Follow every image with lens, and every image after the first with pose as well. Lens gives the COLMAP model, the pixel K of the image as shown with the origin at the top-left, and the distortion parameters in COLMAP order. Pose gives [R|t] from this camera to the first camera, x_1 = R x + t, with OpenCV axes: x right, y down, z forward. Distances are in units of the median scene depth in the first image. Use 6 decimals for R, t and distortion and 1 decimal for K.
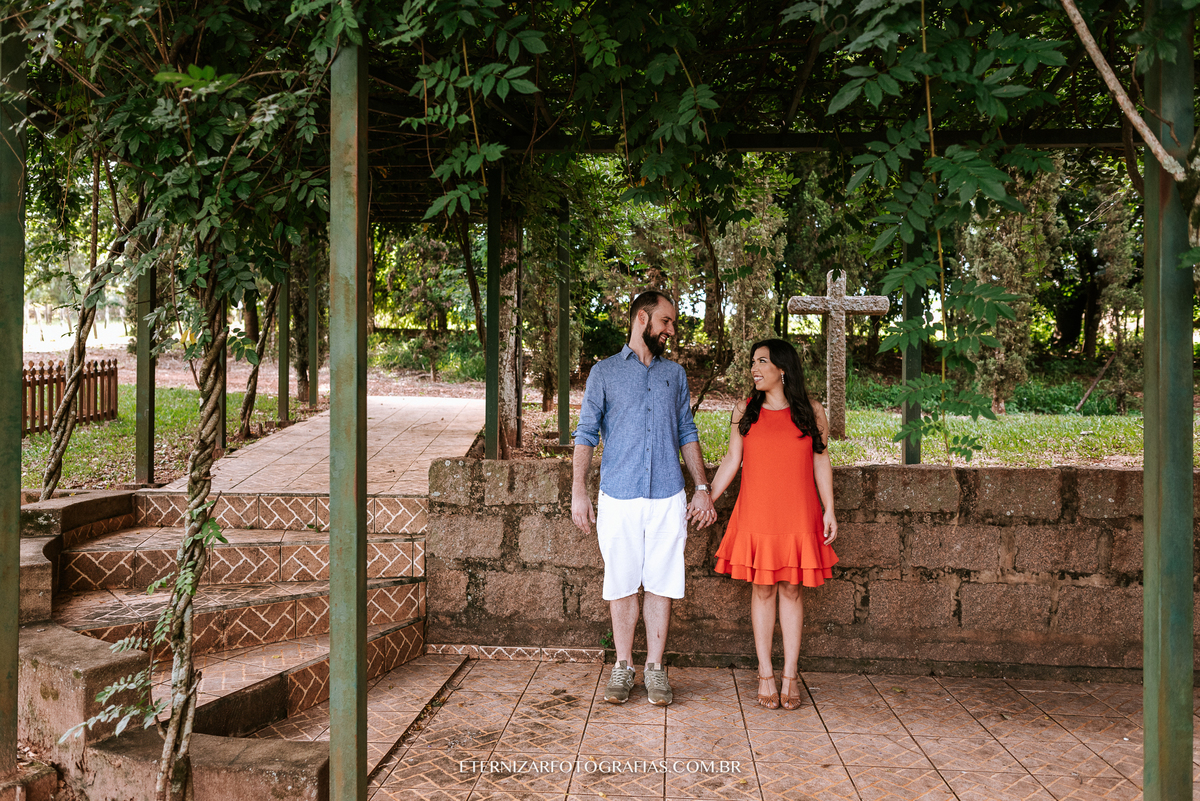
lens RADIAL K [[855.3, 0, 597.6], [0, 855.3, 394.8], [0, 0, 1]] dist [-0.055409, 0.029759]
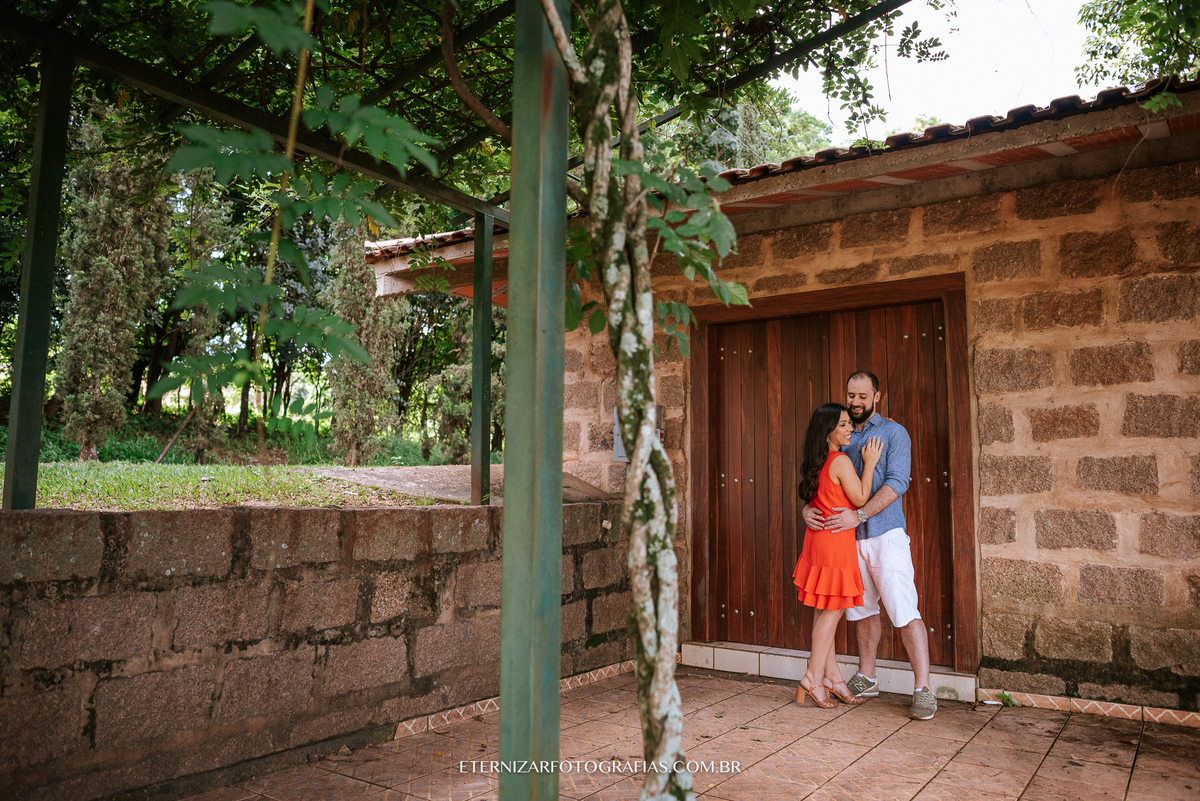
lens RADIAL K [[855.3, 0, 597.6], [0, 855.3, 394.8], [0, 0, 1]] dist [-0.055409, 0.029759]
pose [[0.506921, 0.084819, 0.857810, 0.035710], [-0.014685, 0.995852, -0.089790, 0.047112], [-0.861868, 0.032920, 0.506064, 0.304313]]
